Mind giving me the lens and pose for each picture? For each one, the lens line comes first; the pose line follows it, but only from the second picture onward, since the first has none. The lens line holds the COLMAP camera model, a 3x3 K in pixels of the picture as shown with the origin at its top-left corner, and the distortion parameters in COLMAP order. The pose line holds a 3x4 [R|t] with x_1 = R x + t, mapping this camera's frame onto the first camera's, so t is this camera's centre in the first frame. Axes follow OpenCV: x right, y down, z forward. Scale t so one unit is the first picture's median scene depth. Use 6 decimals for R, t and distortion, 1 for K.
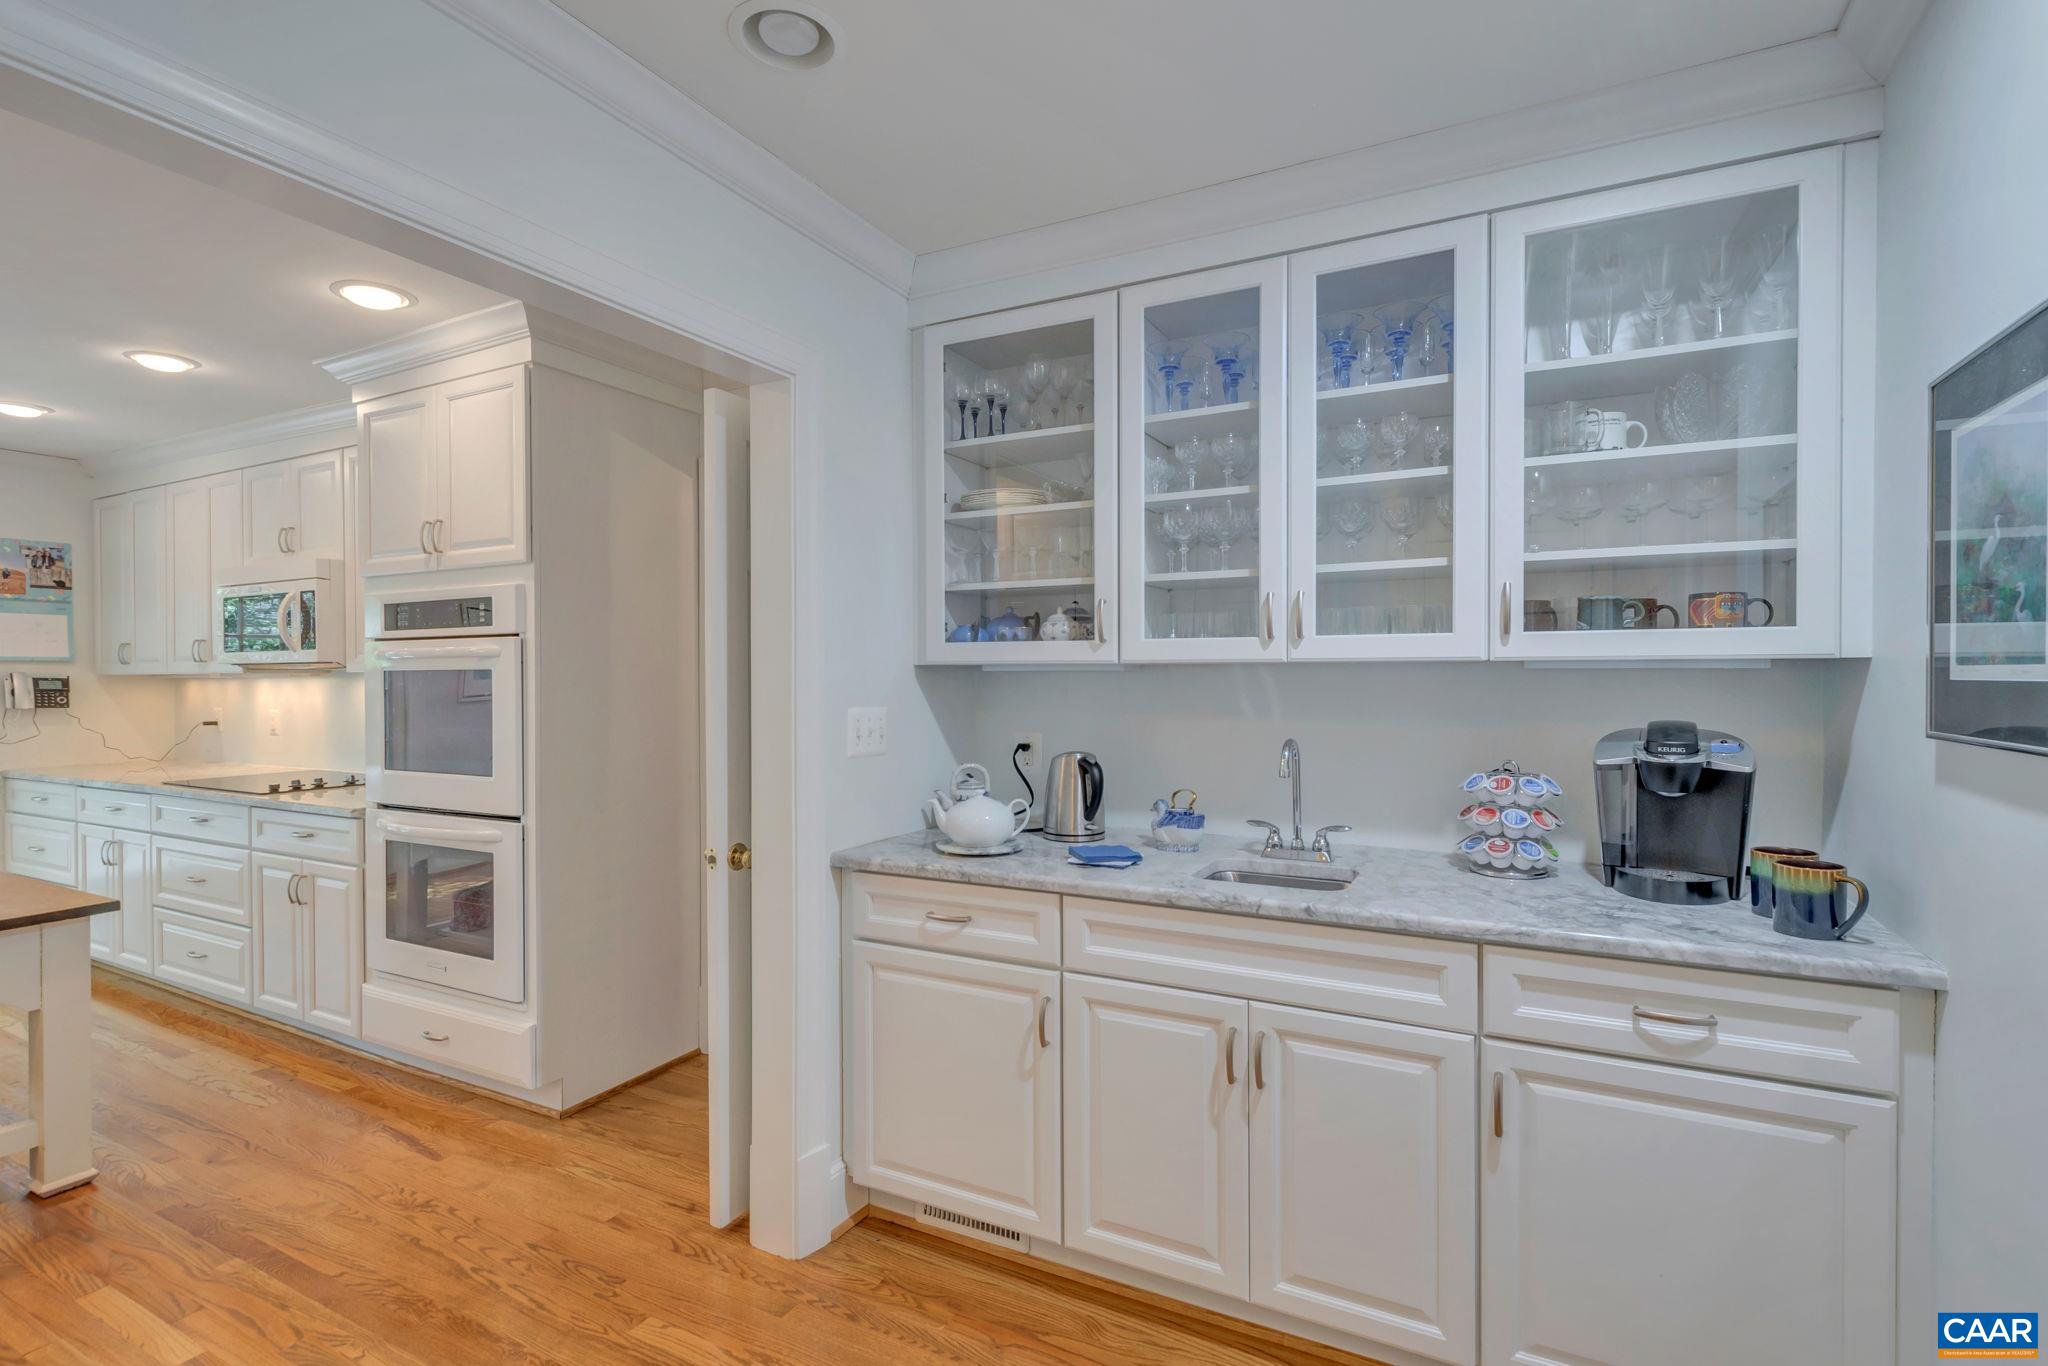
lens RADIAL K [[850.1, 0, 1026.7], [0, 850.1, 680.8], [0, 0, 1]] dist [0.002509, -0.000079]
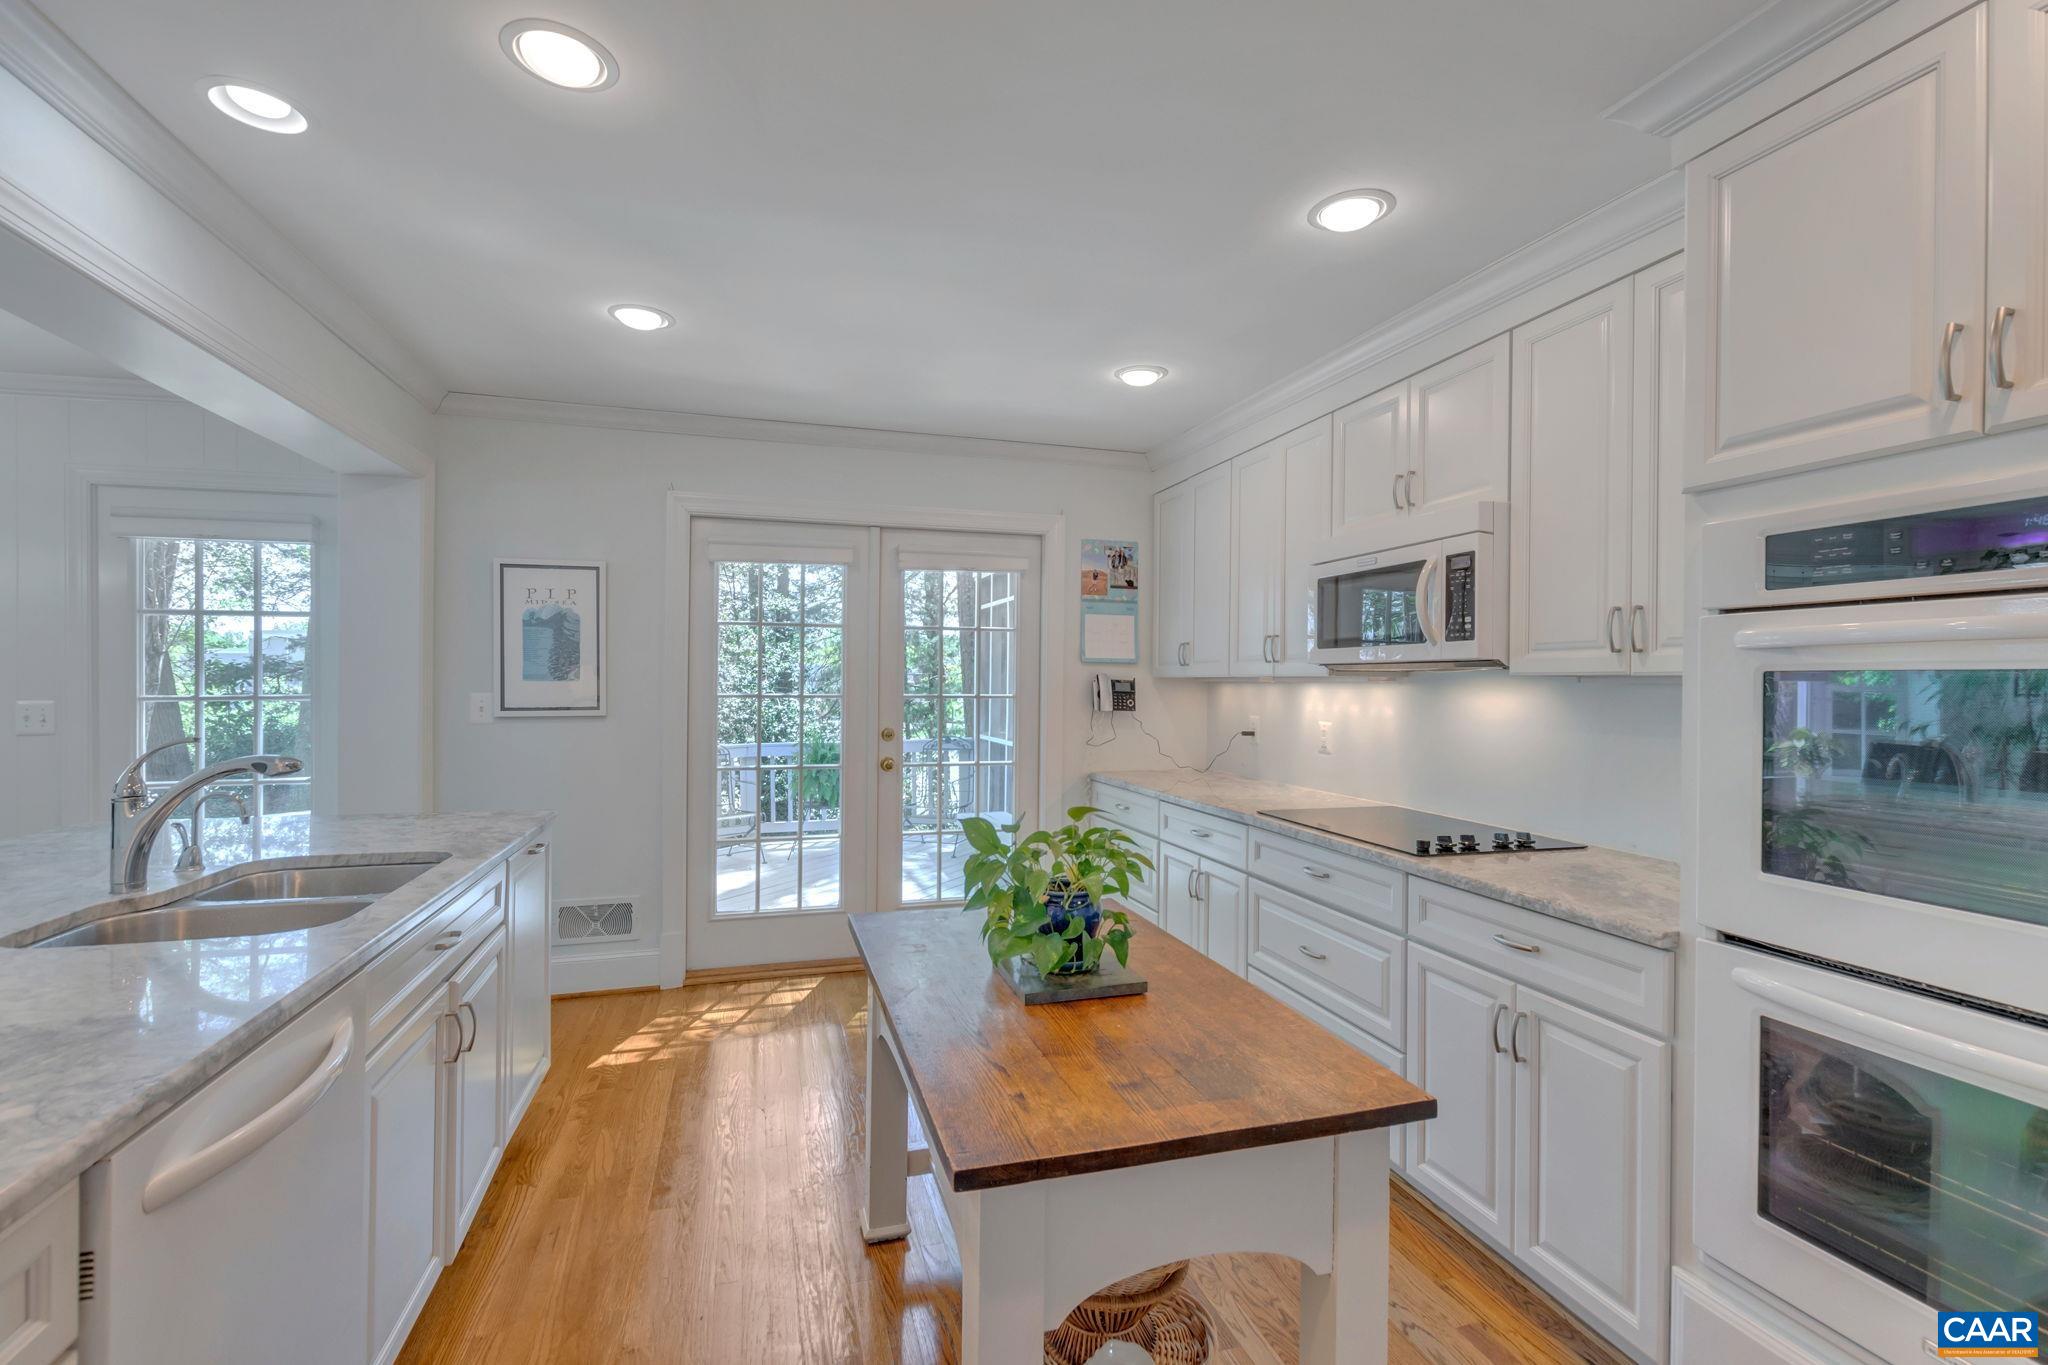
lens RADIAL K [[936.2, 0, 1038.5], [0, 936.2, 684.2], [0, 0, 1]] dist [0.004112, -0.000409]
pose [[0.667959, 0.012618, -0.744091, -0.503770], [-0.016482, 0.999862, 0.002160, 0.001081], [0.744016, 0.010822, 0.668075, 0.259666]]
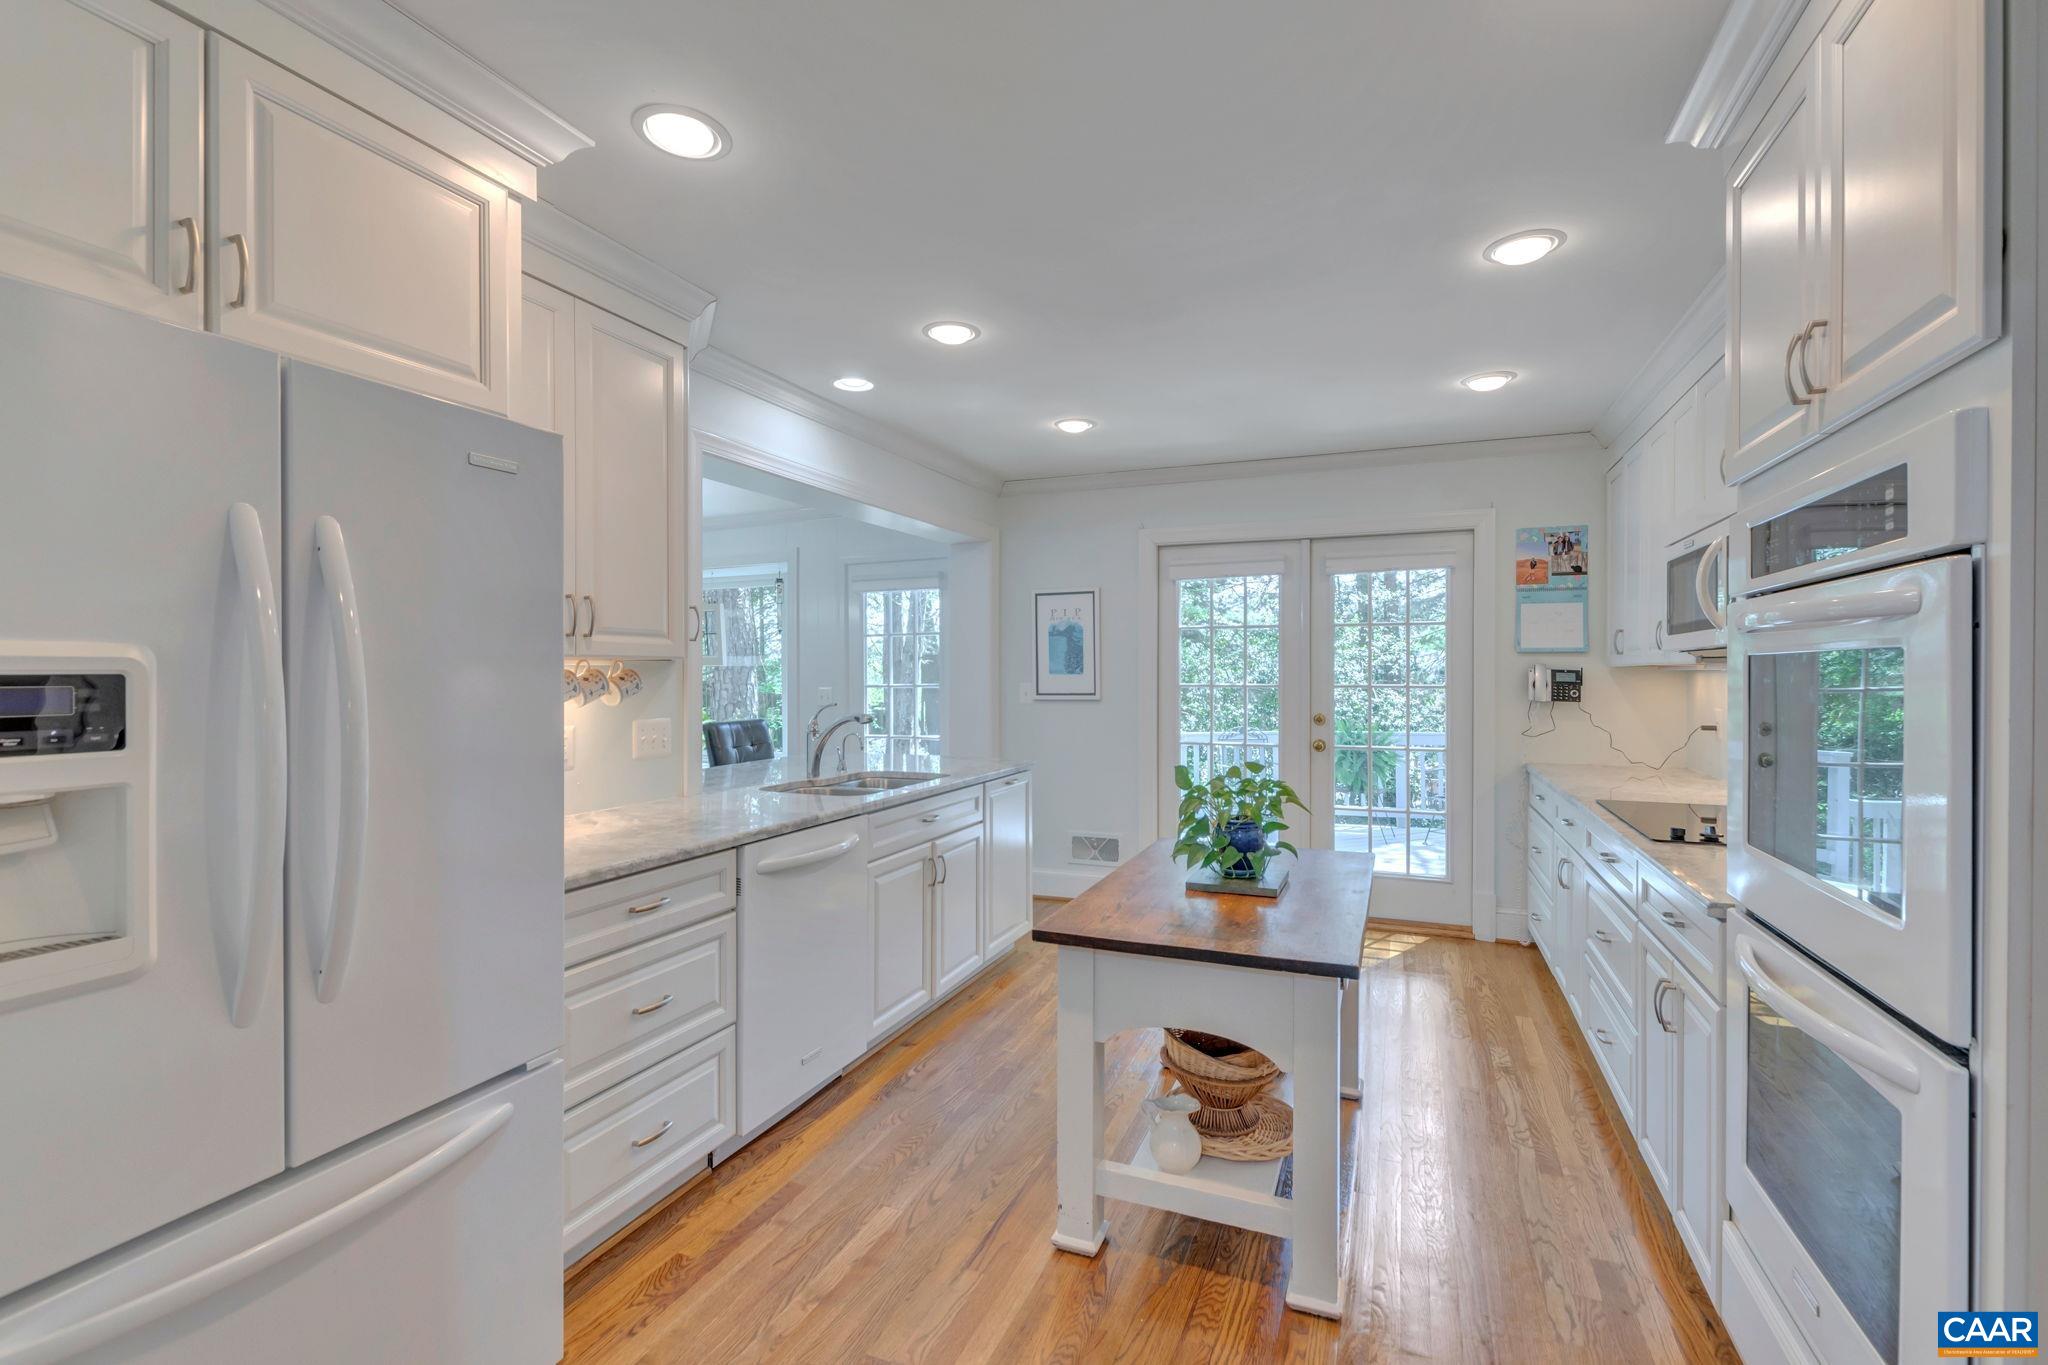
lens RADIAL K [[936.2, 0, 992.4], [0, 936.2, 680.4], [0, 0, 1]] dist [0.004112, -0.000409]
pose [[0.024566, 0.013127, -0.999612, -0.148281], [-0.007126, 0.999891, 0.012955, -0.000514], [0.999673, 0.006805, 0.024657, 0.414437]]
